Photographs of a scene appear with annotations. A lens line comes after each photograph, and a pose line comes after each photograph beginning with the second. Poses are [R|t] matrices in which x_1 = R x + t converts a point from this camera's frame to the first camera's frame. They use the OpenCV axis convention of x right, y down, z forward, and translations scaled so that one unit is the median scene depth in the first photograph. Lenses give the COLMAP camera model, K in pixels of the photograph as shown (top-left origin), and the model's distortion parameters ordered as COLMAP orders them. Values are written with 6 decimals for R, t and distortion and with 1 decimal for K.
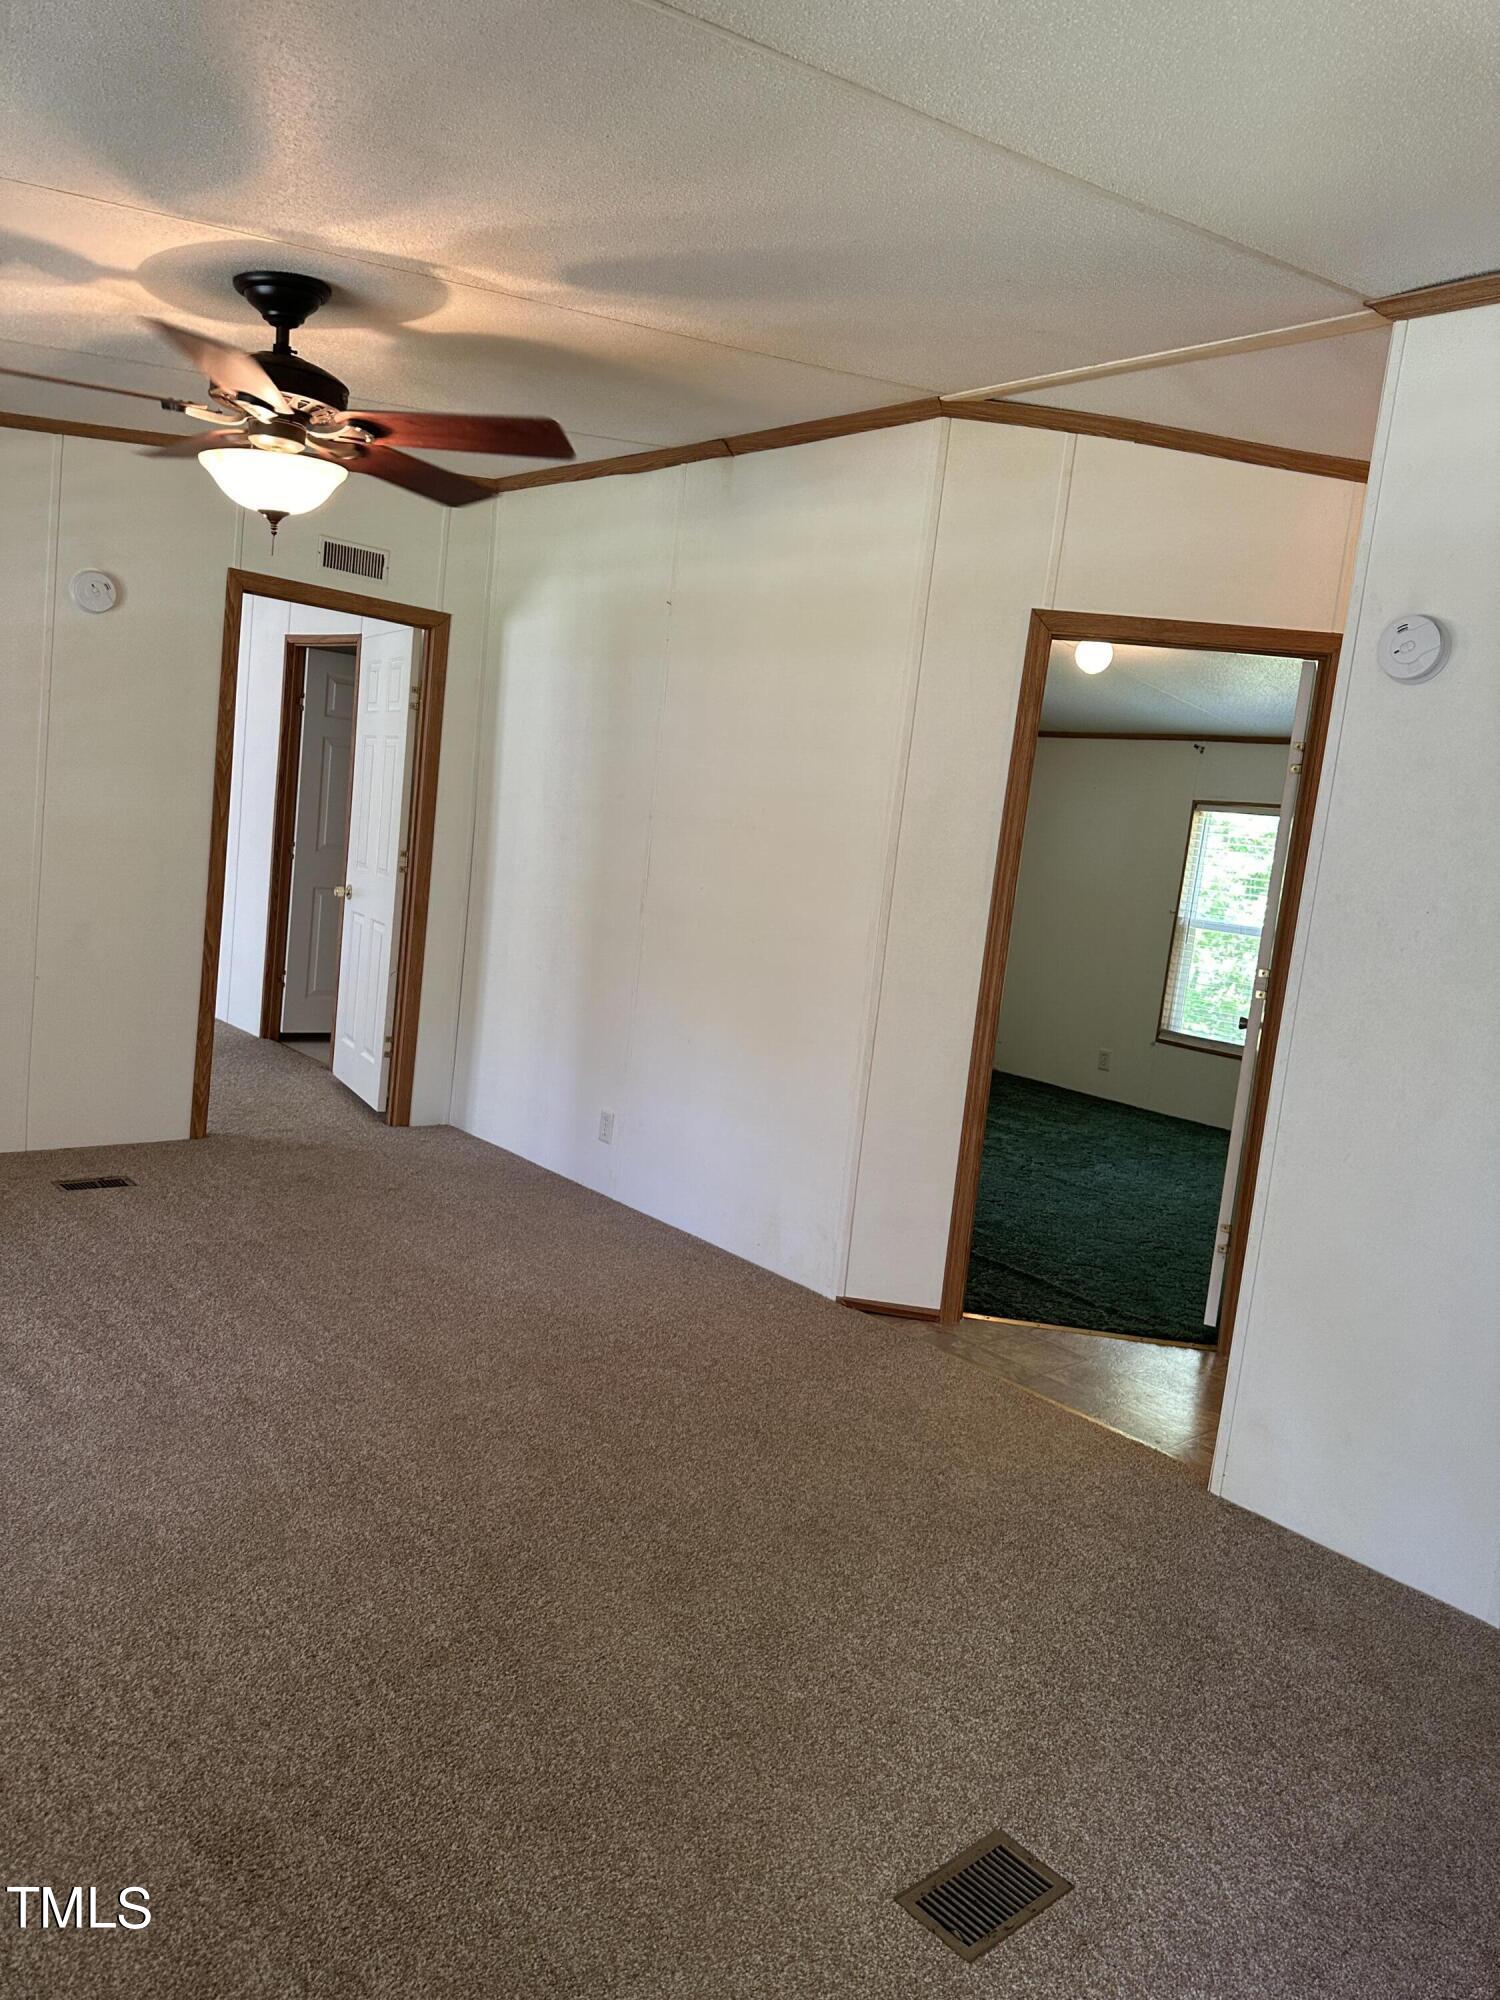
lens RADIAL K [[1406.0, 0, 752.0], [0, 1406.0, 978.3], [0, 0, 1]] dist [0.045350, -0.026833]
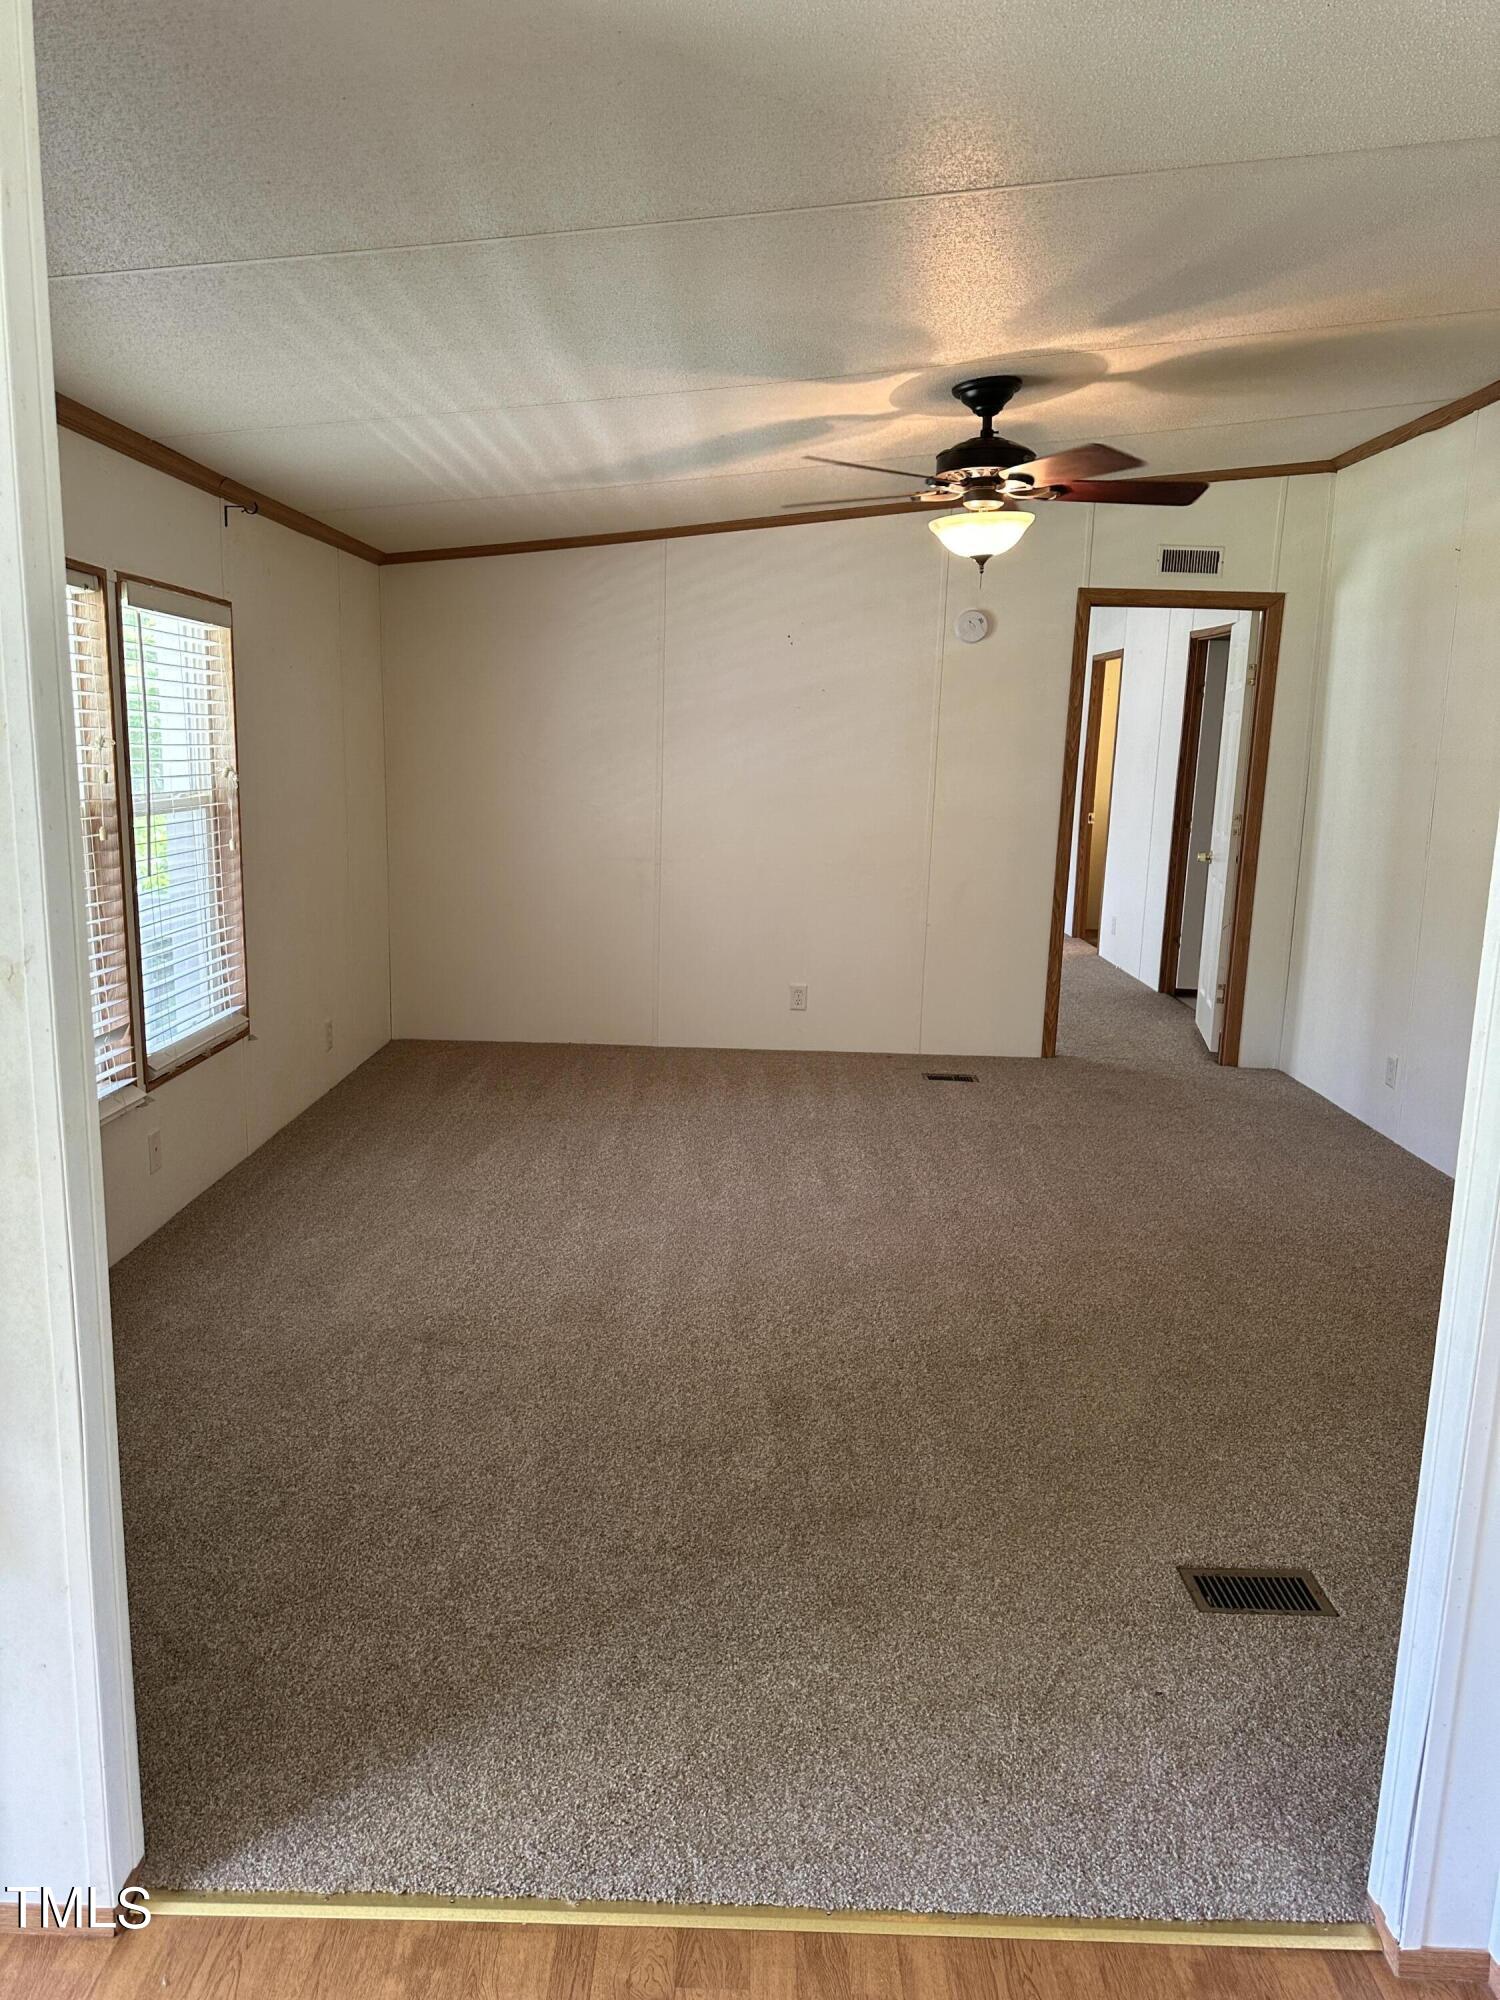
lens RADIAL K [[1406.0, 0, 754.6], [0, 1406.0, 1007.0], [0, 0, 1]] dist [0.045350, -0.026833]
pose [[0.737722, 0.038801, -0.673989, 0.274493], [-0.024345, 0.999227, 0.030877, 0.041130], [0.674666, -0.006371, 0.738096, -0.089872]]
